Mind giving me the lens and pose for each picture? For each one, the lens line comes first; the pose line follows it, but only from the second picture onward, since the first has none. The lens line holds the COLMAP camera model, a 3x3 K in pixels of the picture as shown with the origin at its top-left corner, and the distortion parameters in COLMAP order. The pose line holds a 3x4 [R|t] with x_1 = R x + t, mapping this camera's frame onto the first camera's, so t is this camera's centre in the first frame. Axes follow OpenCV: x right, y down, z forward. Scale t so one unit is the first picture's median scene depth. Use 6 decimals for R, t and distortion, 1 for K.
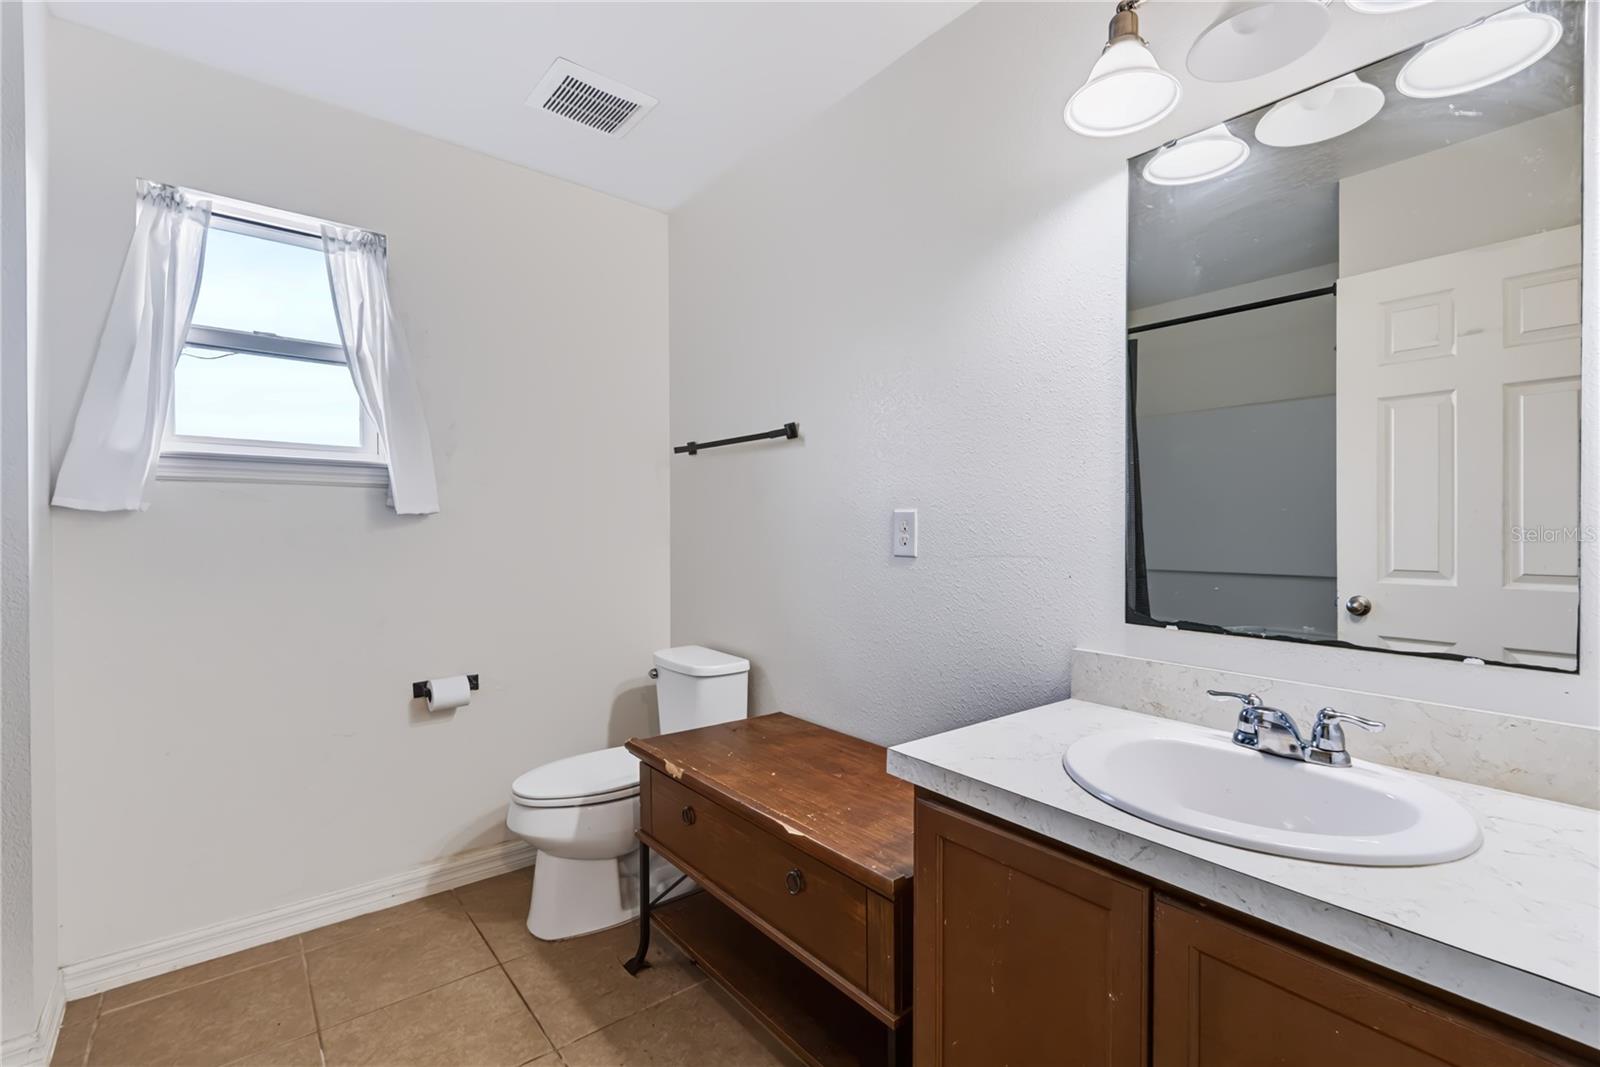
lens RADIAL K [[717.5, 0, 805.1], [0, 717.5, 523.9], [0, 0, 1]] dist [0.003393, 0.000277]
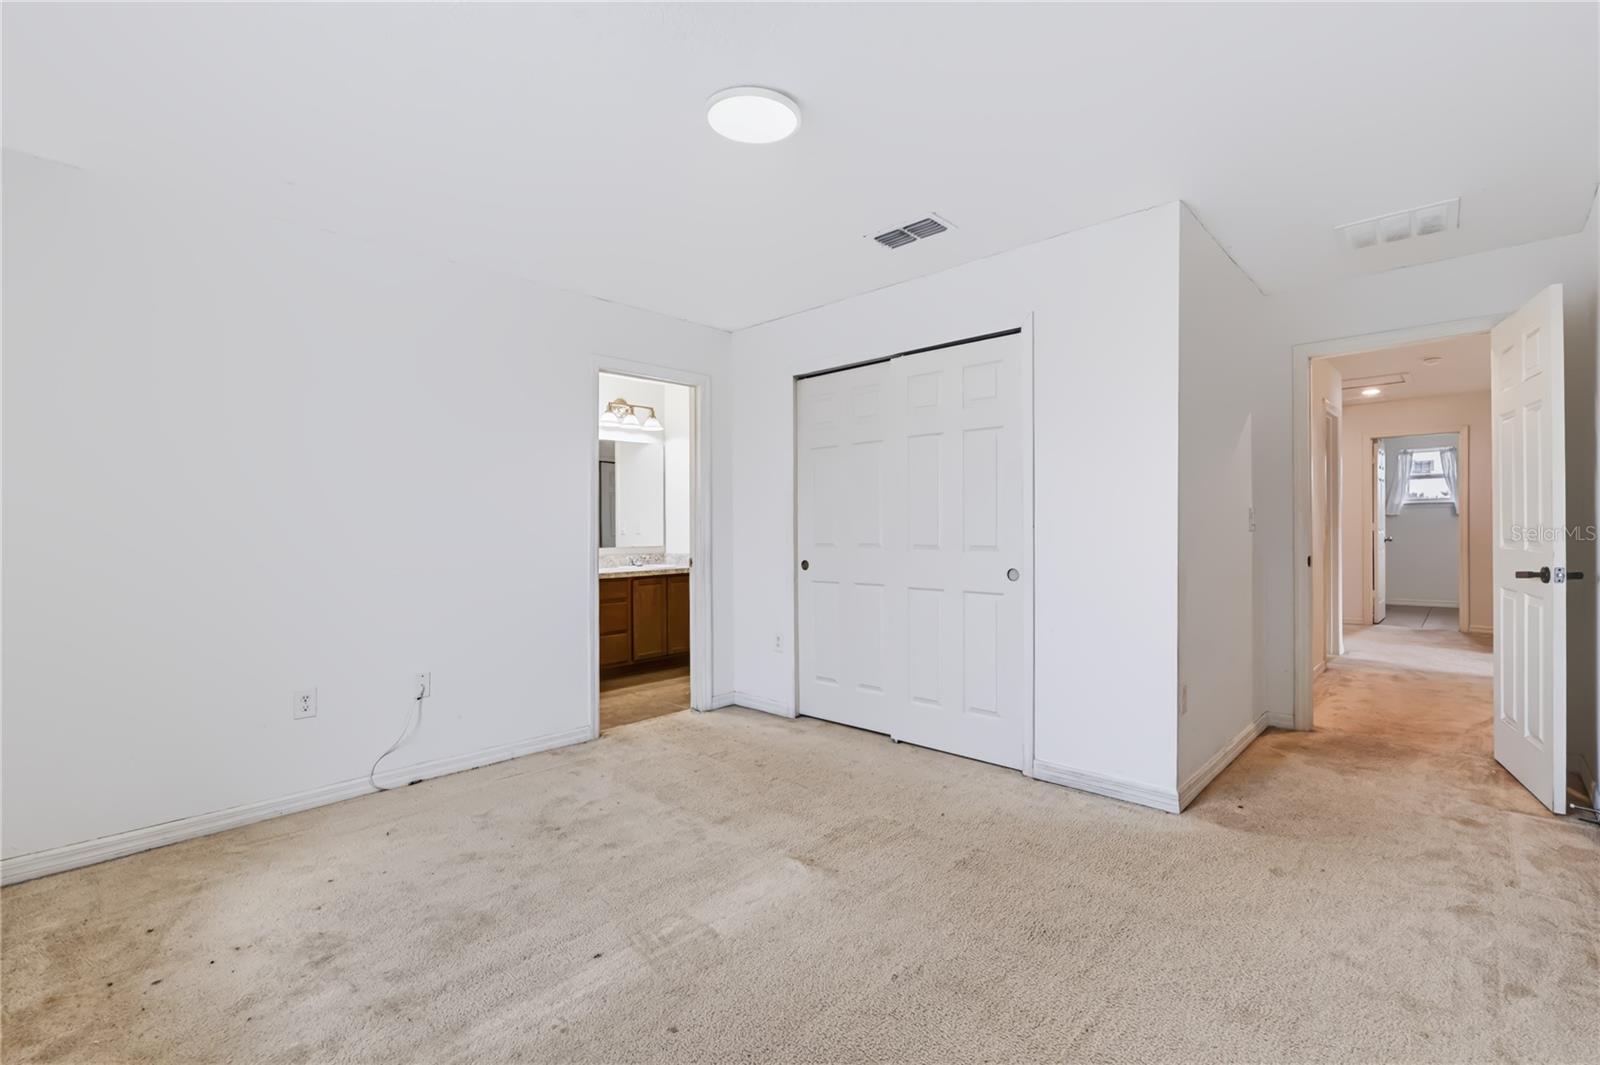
lens RADIAL K [[717.5, 0, 797.2], [0, 717.5, 532.6], [0, 0, 1]] dist [0.003393, 0.000277]
pose [[0.124672, 0.002694, -0.992194, 0.705074], [0.004650, 0.999984, 0.003299, 0.014328], [0.992187, -0.005025, 0.124657, -0.757993]]
